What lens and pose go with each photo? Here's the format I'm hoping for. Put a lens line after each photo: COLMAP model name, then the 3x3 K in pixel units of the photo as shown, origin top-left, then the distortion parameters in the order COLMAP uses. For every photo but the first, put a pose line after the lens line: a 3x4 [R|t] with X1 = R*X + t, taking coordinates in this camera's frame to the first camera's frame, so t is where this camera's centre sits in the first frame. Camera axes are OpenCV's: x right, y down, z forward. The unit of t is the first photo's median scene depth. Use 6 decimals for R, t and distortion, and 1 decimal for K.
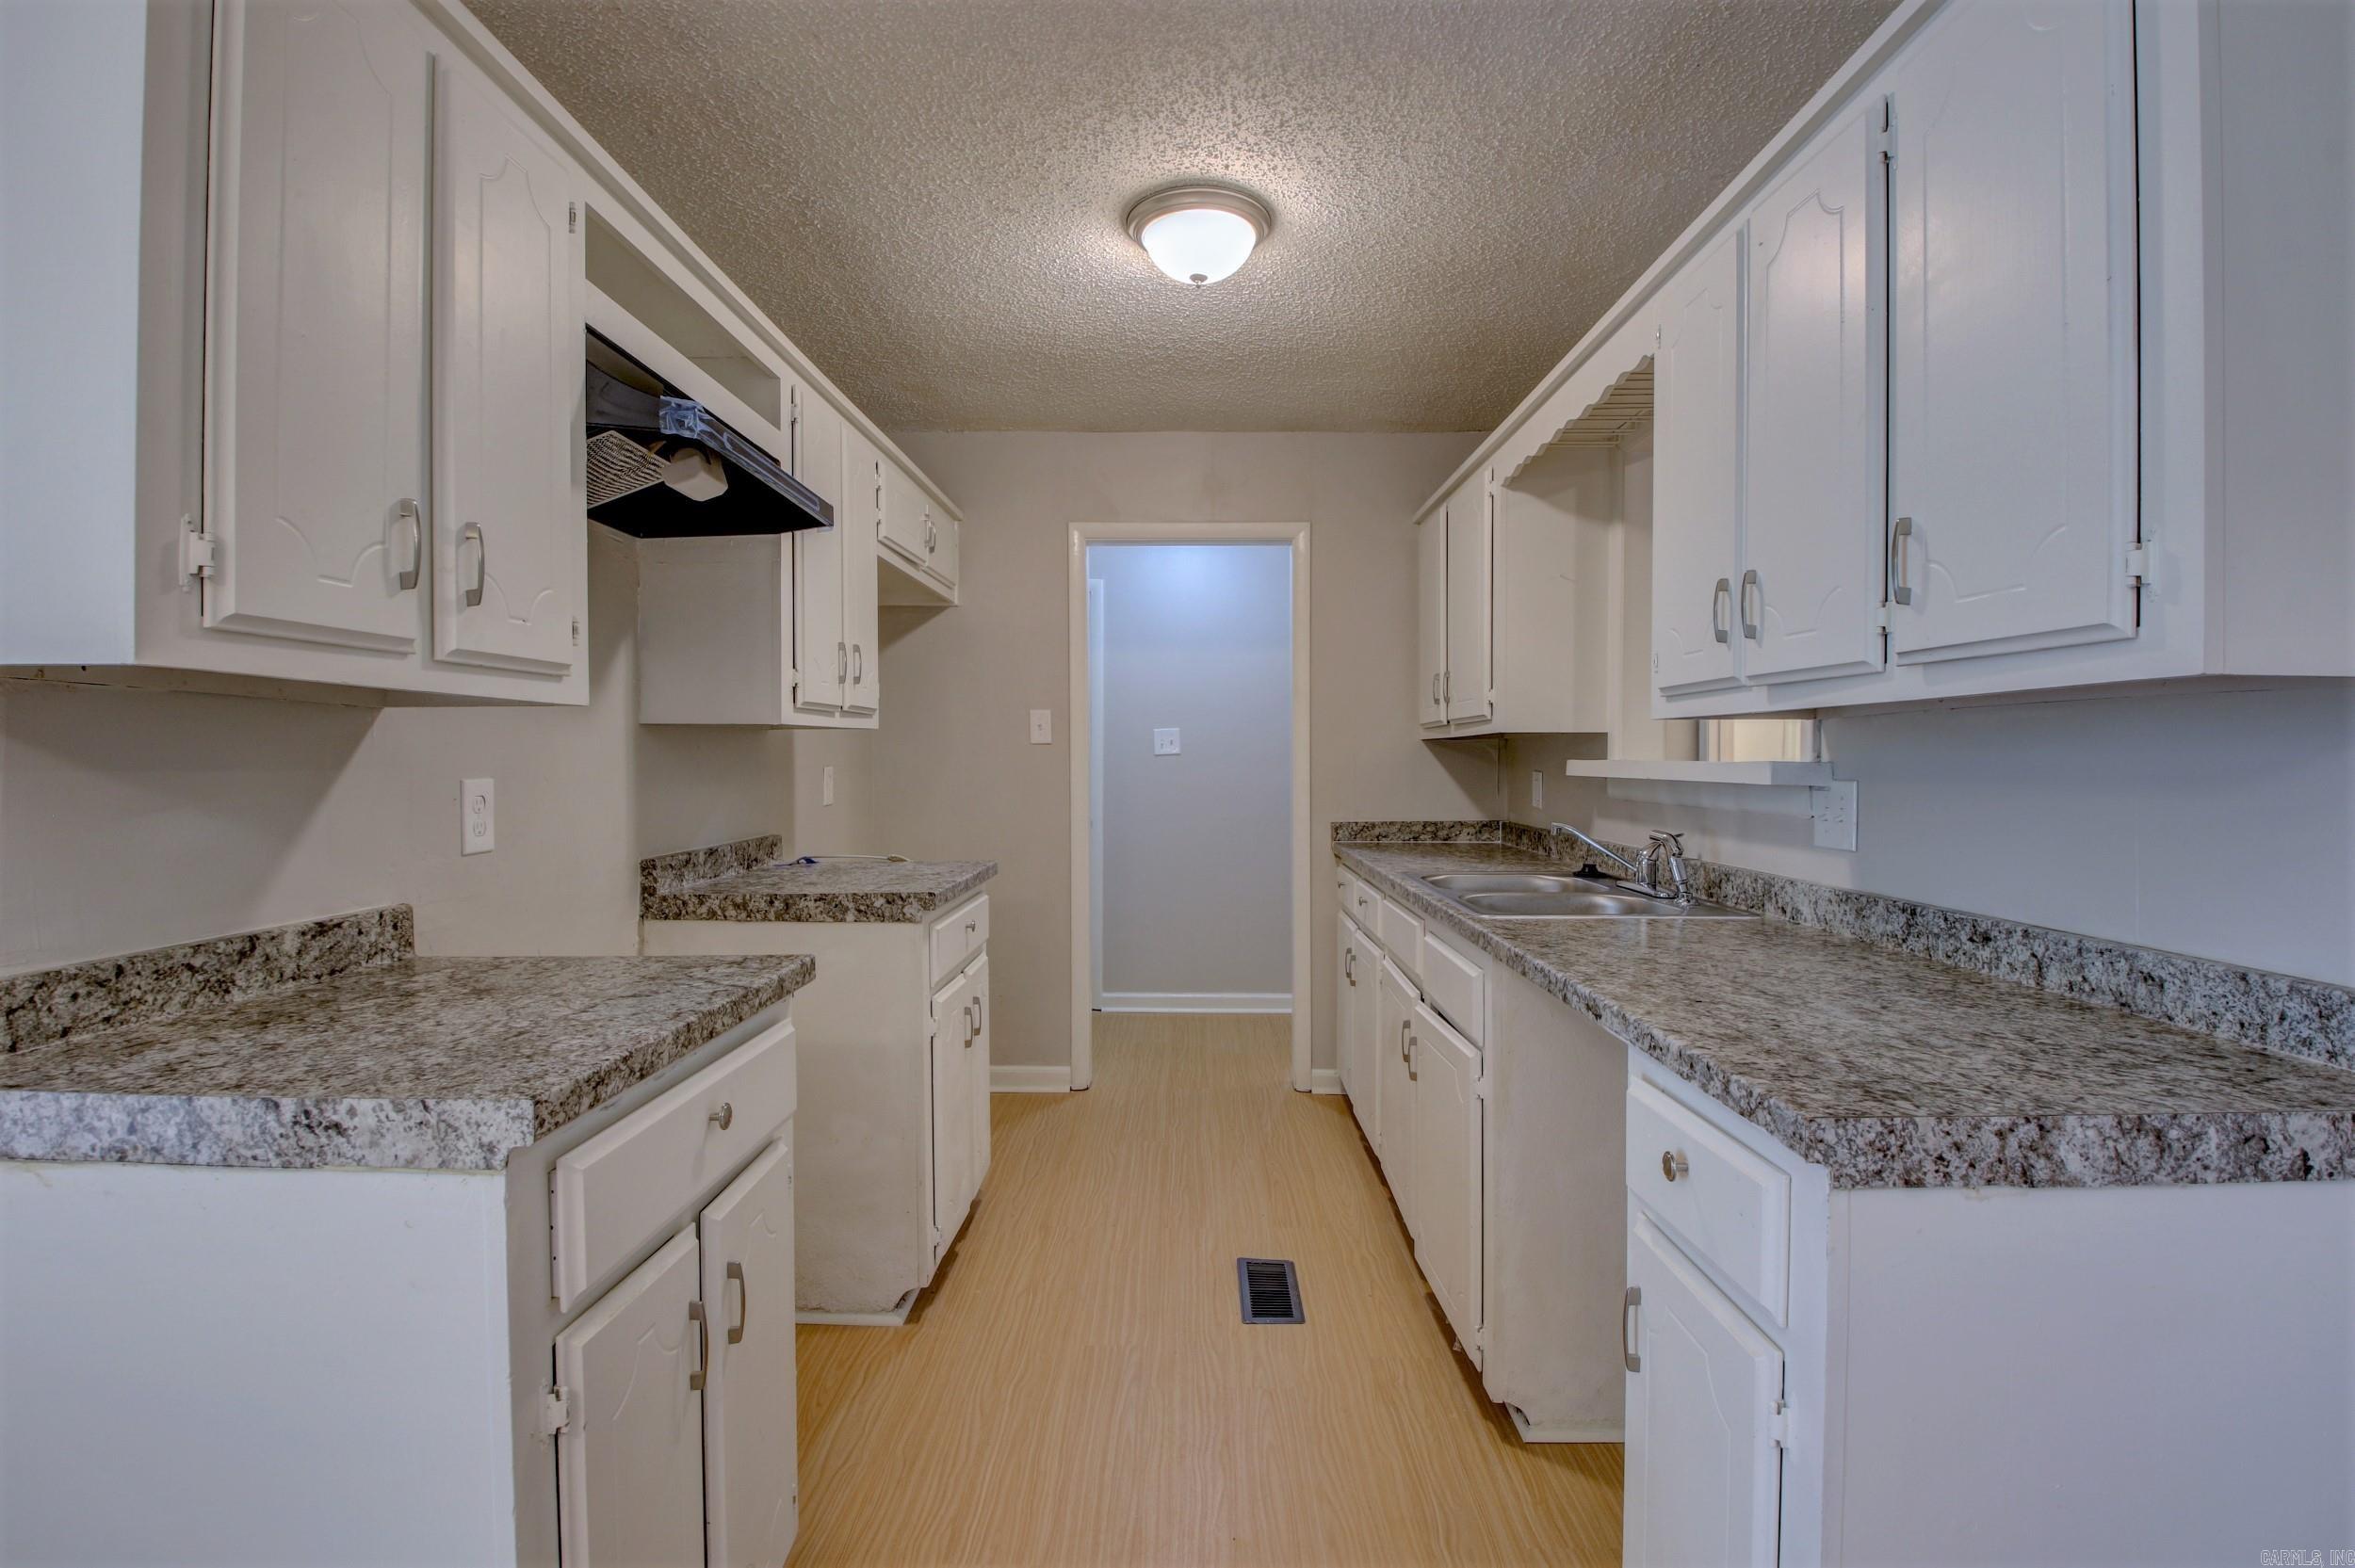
lens RADIAL K [[1101.2, 0, 1178.5], [0, 1101.2, 771.1], [0, 0, 1]] dist [-0.002615, -0.000338]
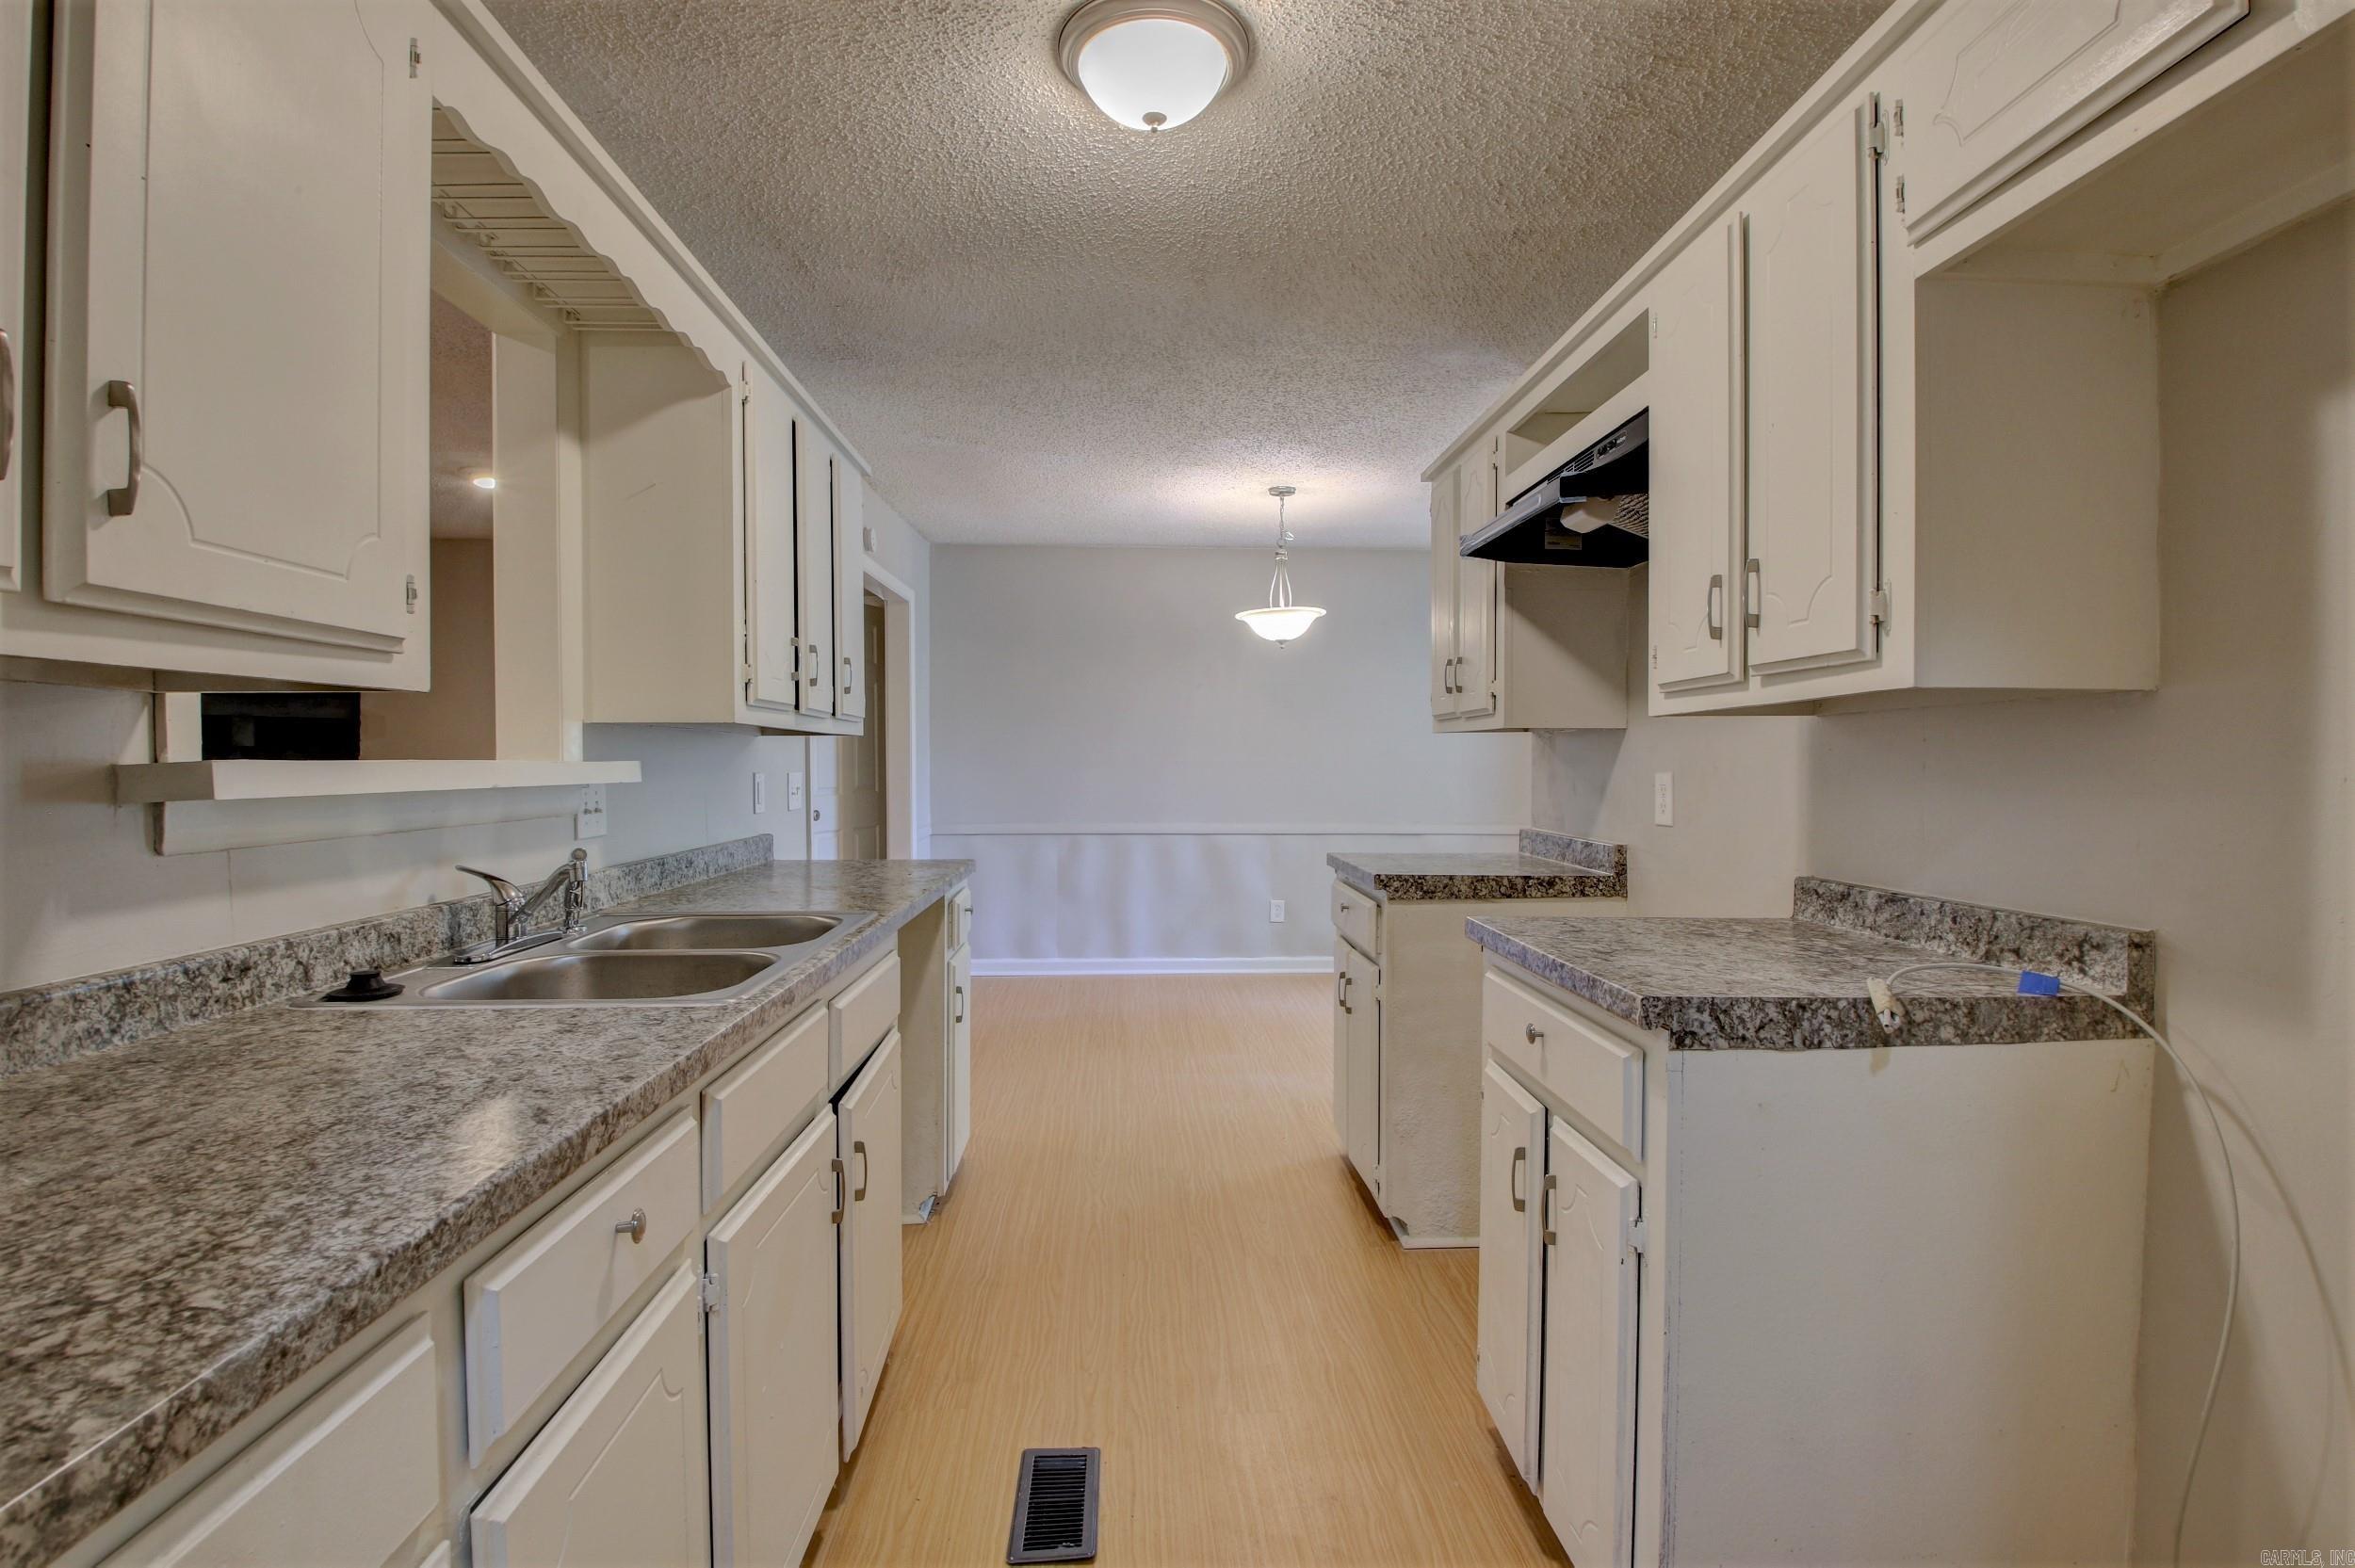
lens RADIAL K [[1101.2, 0, 1176.3], [0, 1101.2, 772.8], [0, 0, 1]] dist [-0.002615, -0.000338]
pose [[-0.998092, 0.007613, -0.061273, 0.054172], [0.006359, 0.999767, 0.020635, -0.017934], [0.061416, 0.020206, -0.997908, 2.038057]]
